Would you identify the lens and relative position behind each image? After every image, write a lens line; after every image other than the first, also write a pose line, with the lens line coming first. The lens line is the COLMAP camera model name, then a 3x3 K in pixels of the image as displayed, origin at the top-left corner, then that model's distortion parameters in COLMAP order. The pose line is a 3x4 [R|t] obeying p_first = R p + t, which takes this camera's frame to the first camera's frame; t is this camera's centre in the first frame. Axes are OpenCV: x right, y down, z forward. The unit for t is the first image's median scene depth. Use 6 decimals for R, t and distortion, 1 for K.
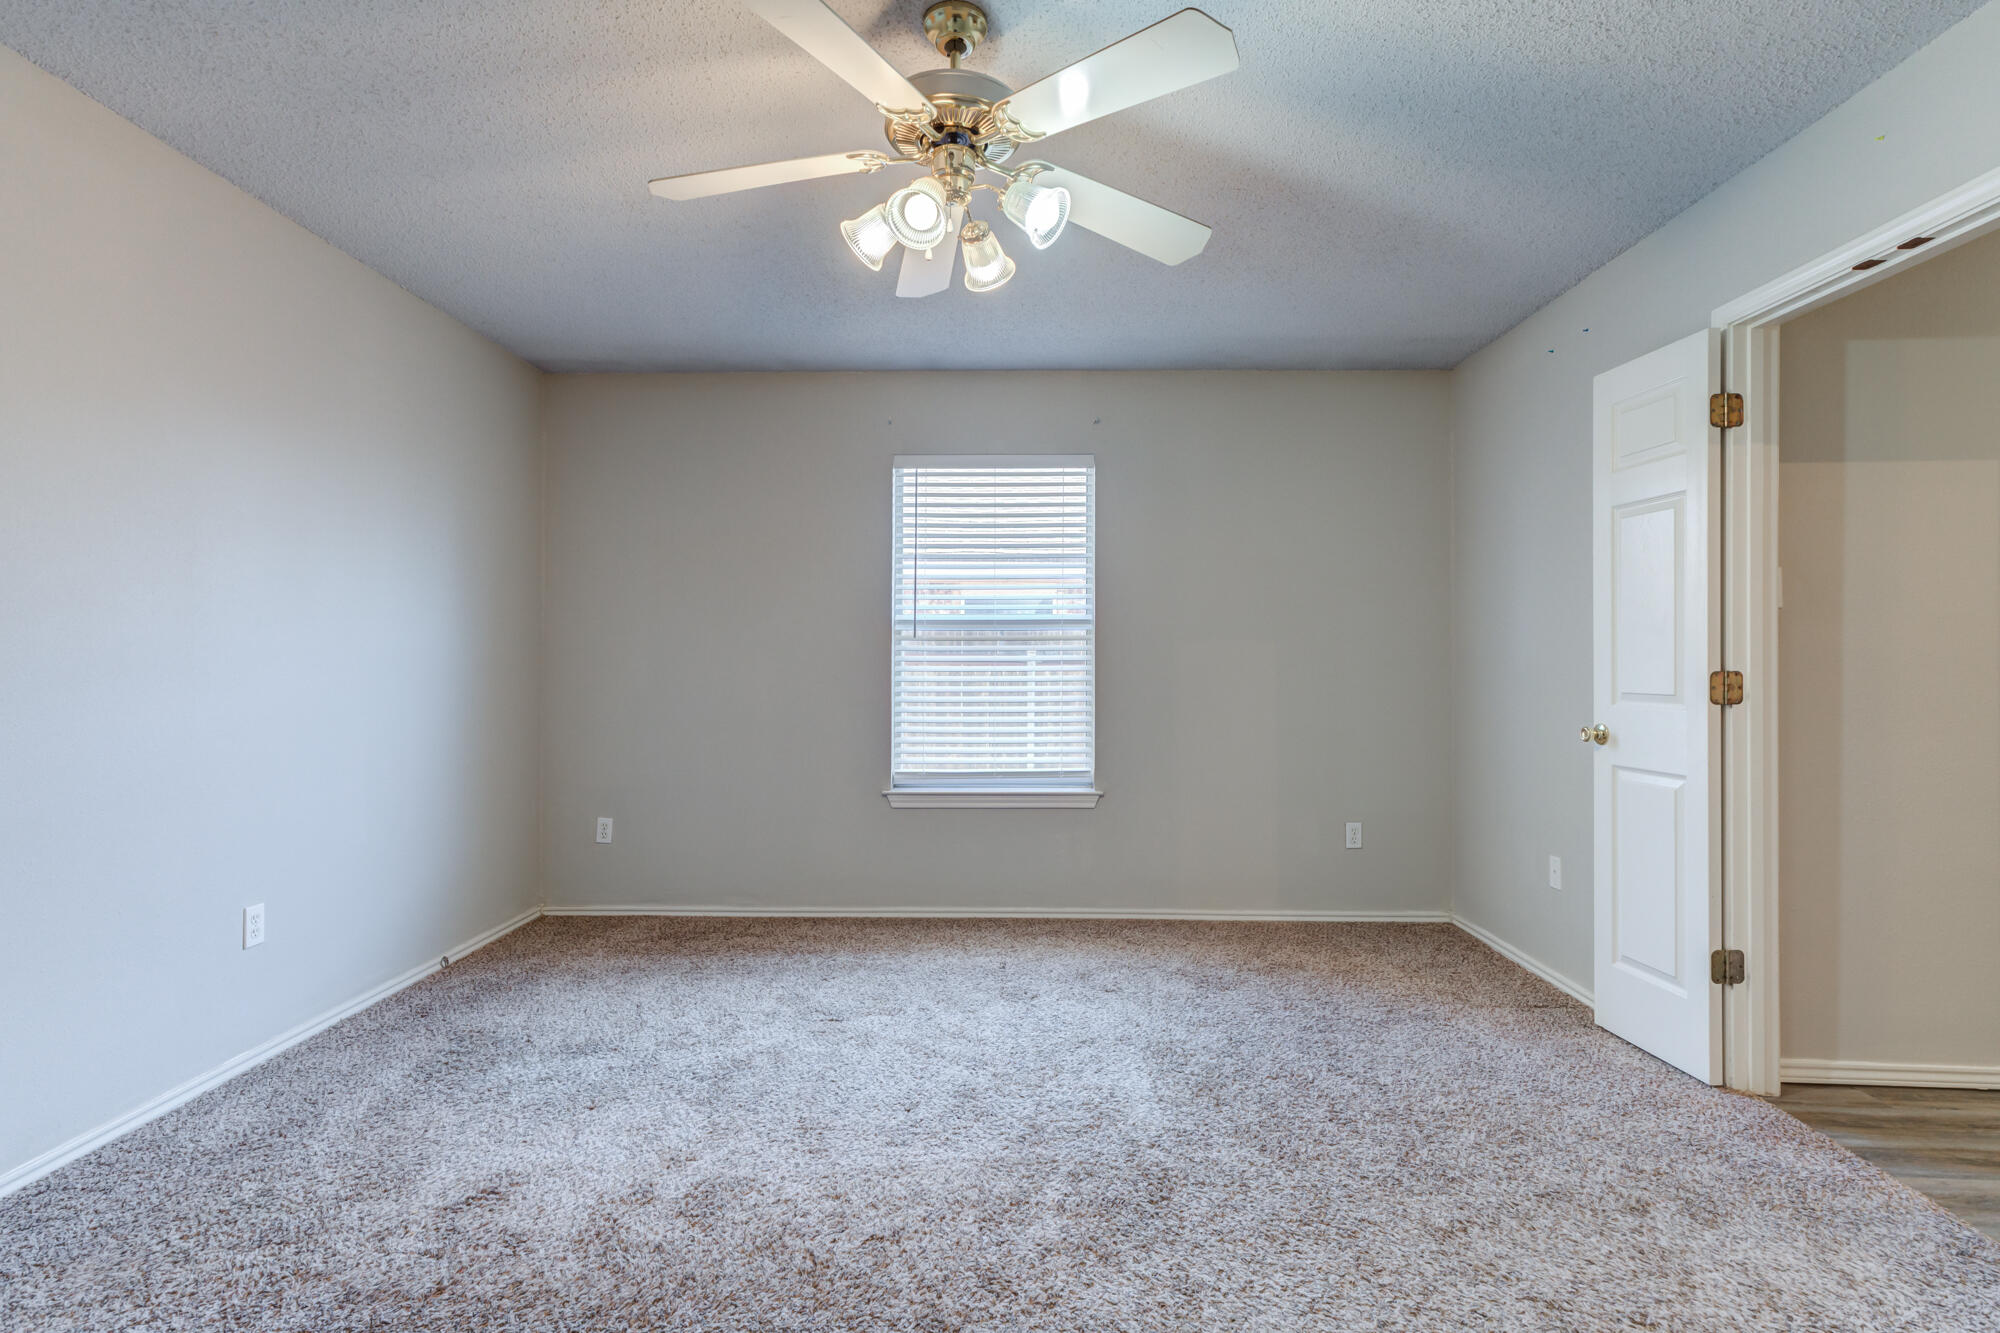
lens RADIAL K [[1018.0, 0, 979.4], [0, 1018.0, 663.4], [0, 0, 1]] dist [0.006425, 0.008607]
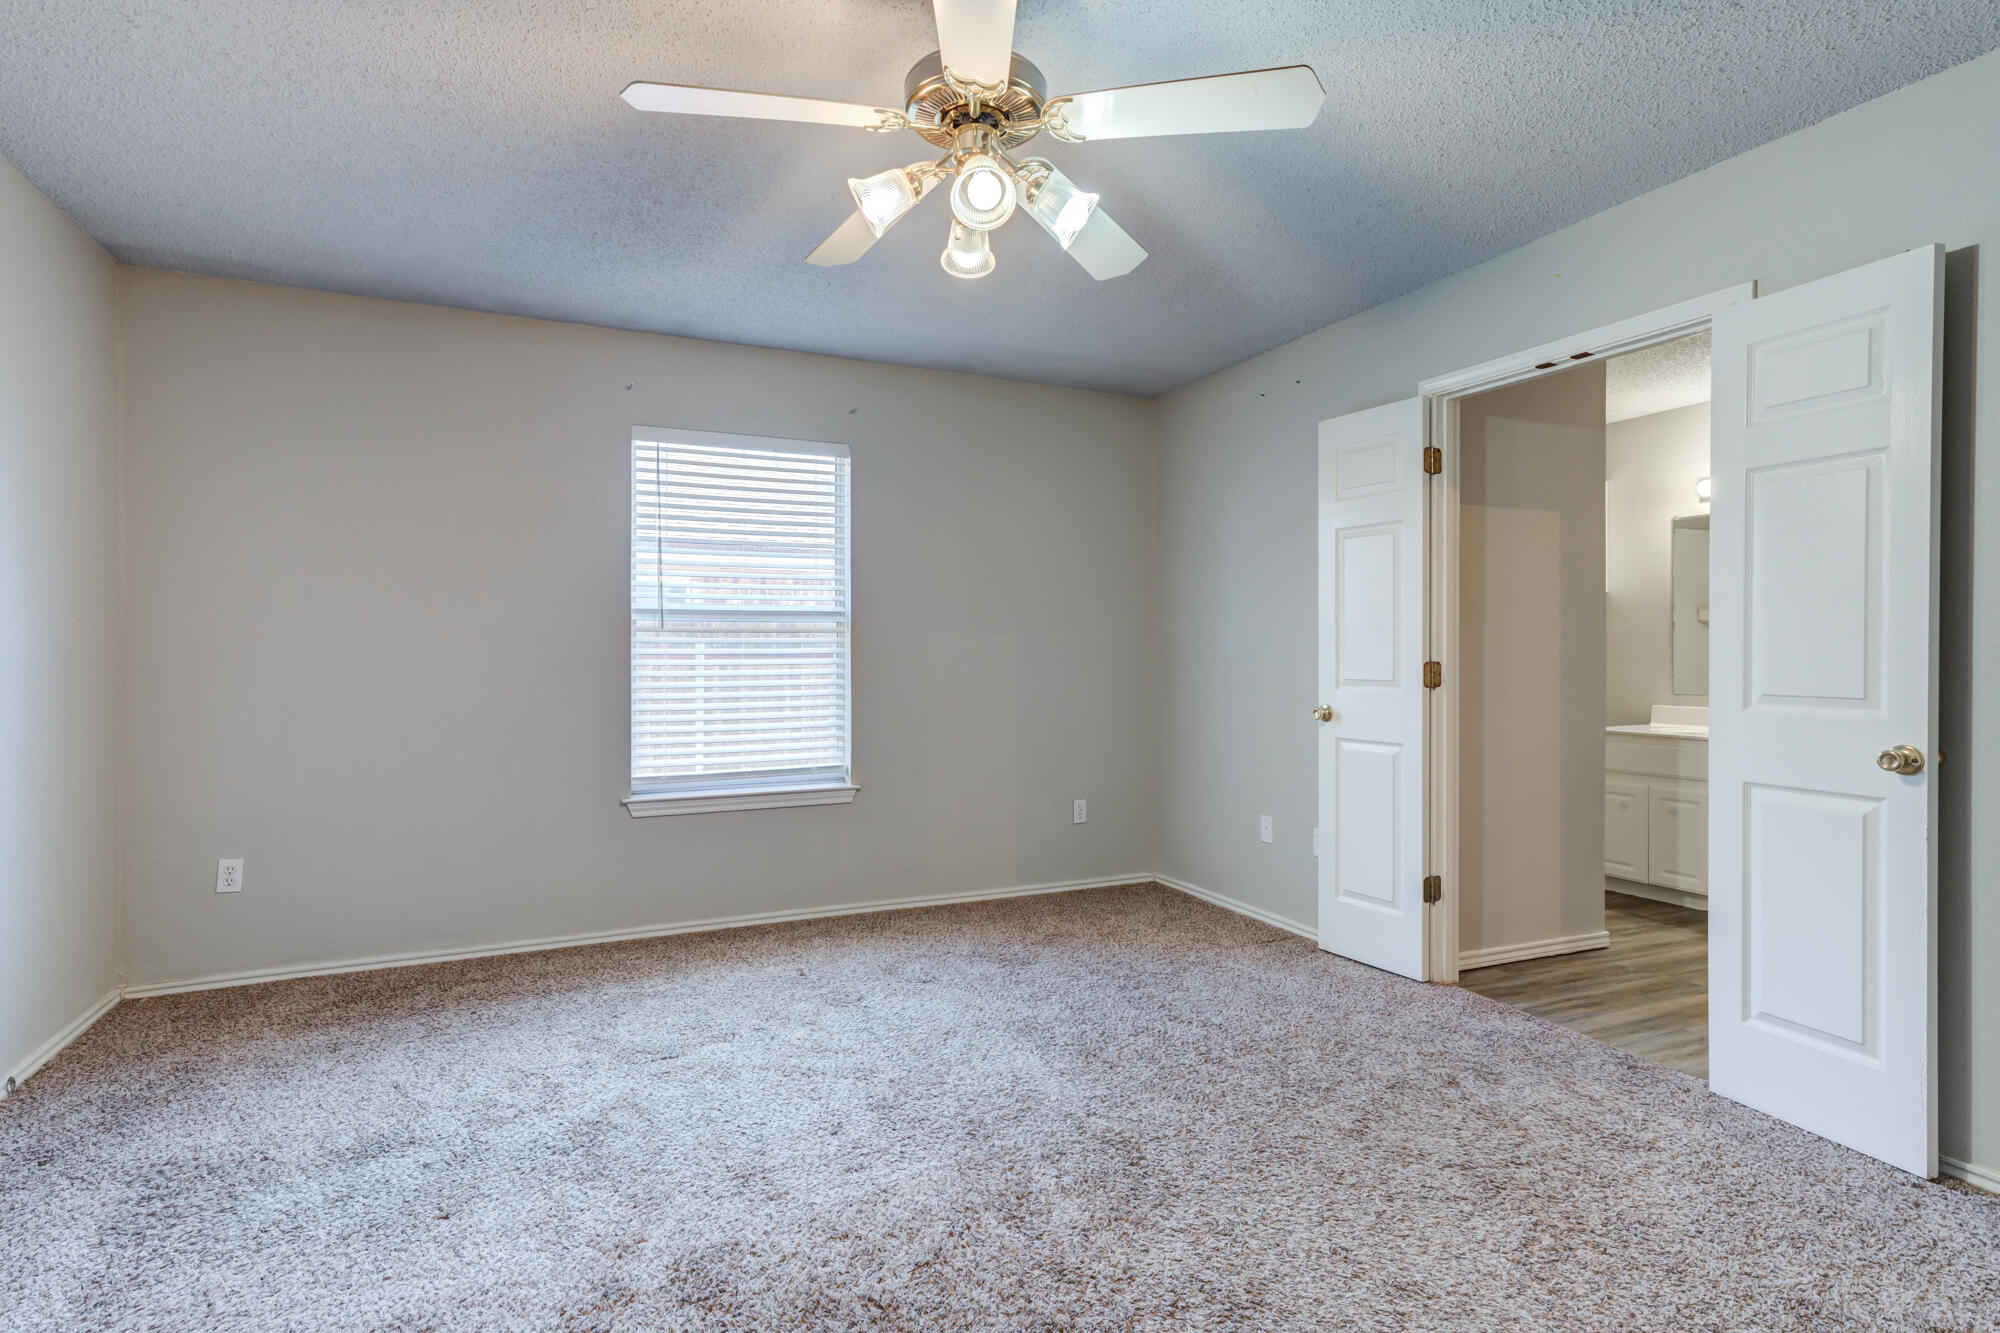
lens RADIAL K [[1018.0, 0, 988.1], [0, 1018.0, 658.0], [0, 0, 1]] dist [0.006425, 0.008607]
pose [[0.894681, -0.003118, 0.446694, -0.301370], [0.002013, 0.999994, 0.002949, -0.001459], [-0.446701, -0.001739, 0.894682, 0.081906]]
